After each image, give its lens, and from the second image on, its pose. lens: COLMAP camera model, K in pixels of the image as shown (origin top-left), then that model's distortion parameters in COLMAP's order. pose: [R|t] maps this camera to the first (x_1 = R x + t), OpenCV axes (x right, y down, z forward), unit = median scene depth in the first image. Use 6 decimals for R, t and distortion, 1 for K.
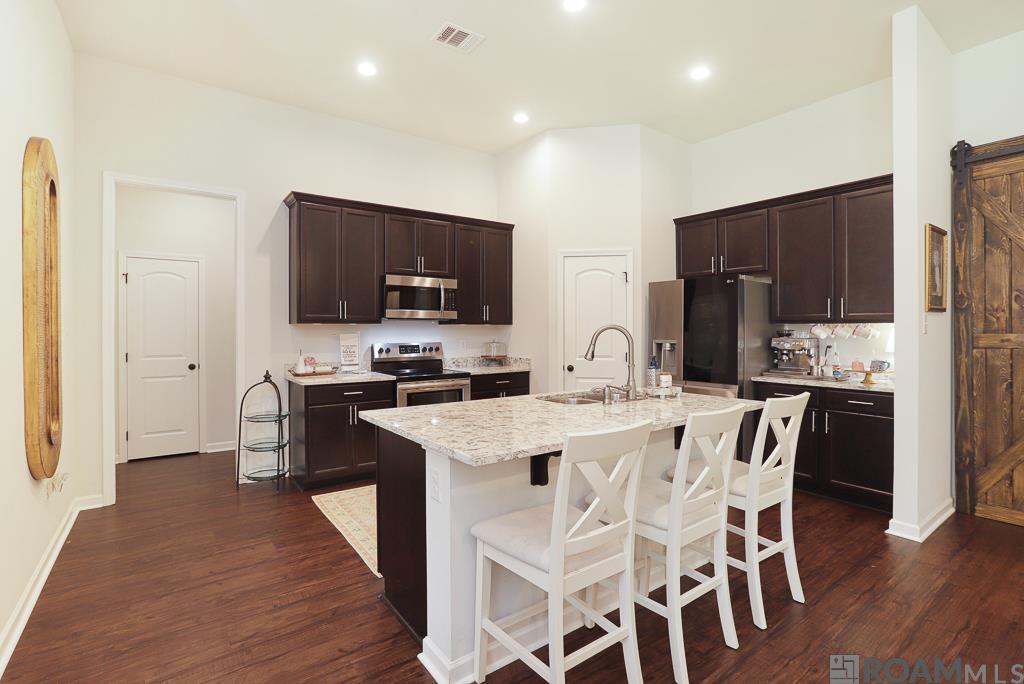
lens RADIAL K [[482.2, 0, 535.5], [0, 482.2, 337.7], [0, 0, 1]] dist [-0.003987, -0.000215]
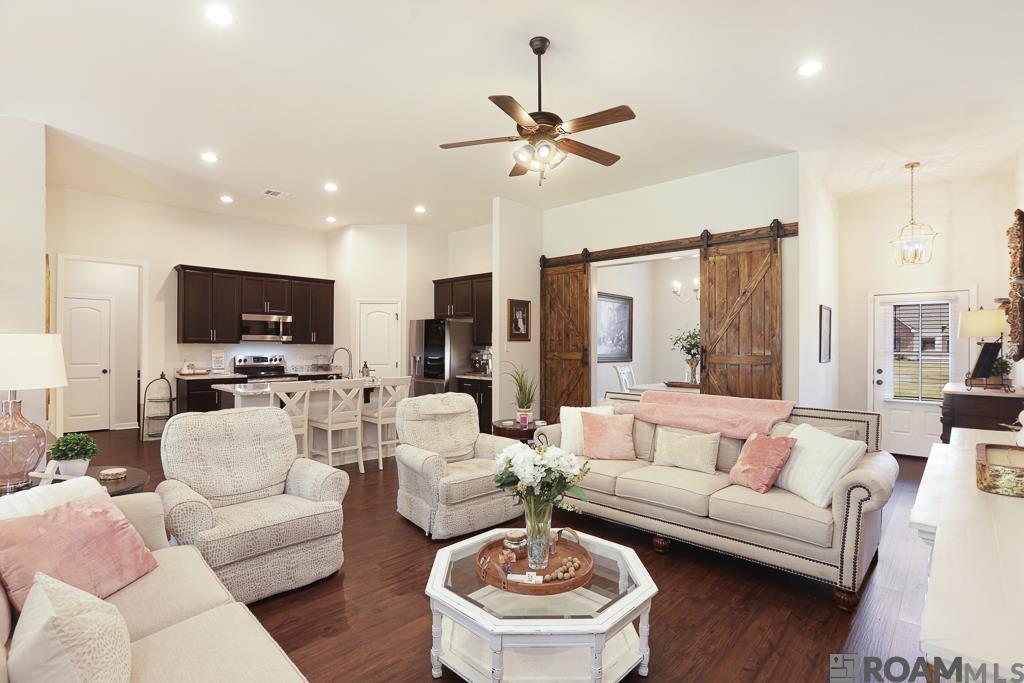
lens RADIAL K [[479.5, 0, 506.6], [0, 479.5, 353.0], [0, 0, 1]] dist [0.022821, 0.000360]
pose [[0.992728, 0.004095, 0.120307, 0.365160], [-0.003750, 0.999988, -0.003088, 0.004023], [-0.120318, 0.002615, 0.992732, -0.700269]]
